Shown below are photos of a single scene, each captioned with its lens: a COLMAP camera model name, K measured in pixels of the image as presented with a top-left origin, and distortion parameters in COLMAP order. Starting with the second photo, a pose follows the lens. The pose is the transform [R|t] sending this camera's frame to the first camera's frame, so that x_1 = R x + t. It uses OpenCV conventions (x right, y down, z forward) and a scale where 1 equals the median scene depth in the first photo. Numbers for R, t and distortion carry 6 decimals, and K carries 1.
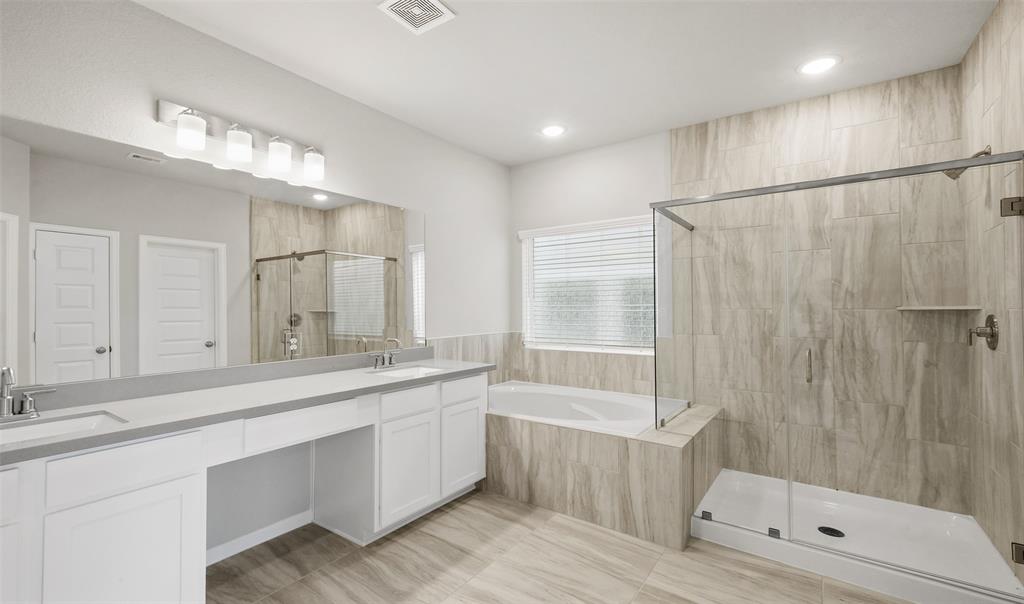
lens RADIAL K [[446.2, 0, 512.0], [0, 446.2, 302.0], [0, 0, 1]] dist [-0.000912, -0.000160]
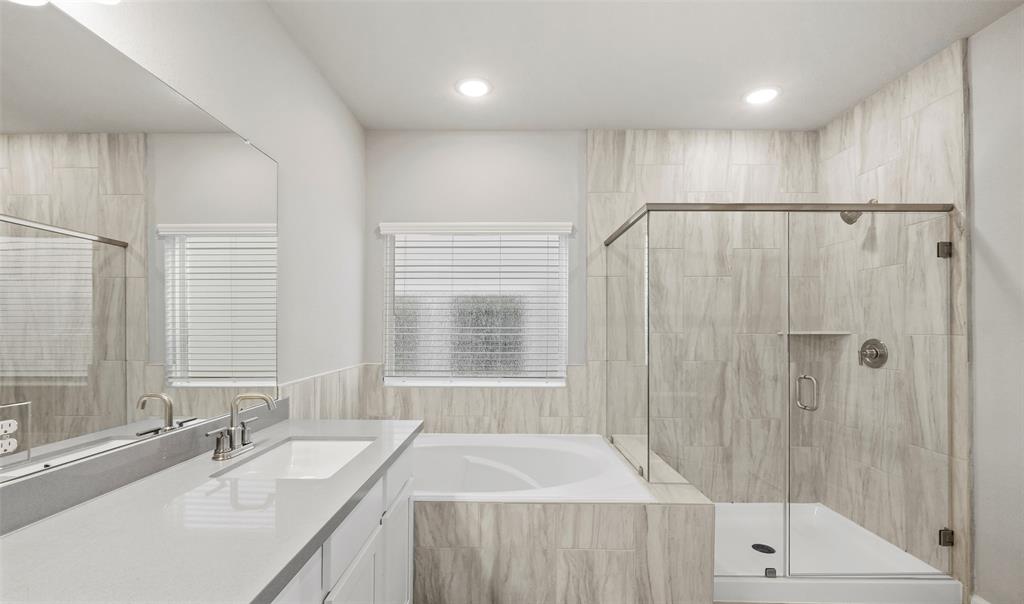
lens RADIAL K [[453.4, 0, 511.2], [0, 453.4, 317.8], [0, 0, 1]] dist [-0.013623, -0.000200]
pose [[0.821372, 0.015236, 0.570190, -0.319920], [-0.014367, 0.999879, -0.006022, -0.007025], [-0.570212, -0.003246, 0.821491, 0.411077]]
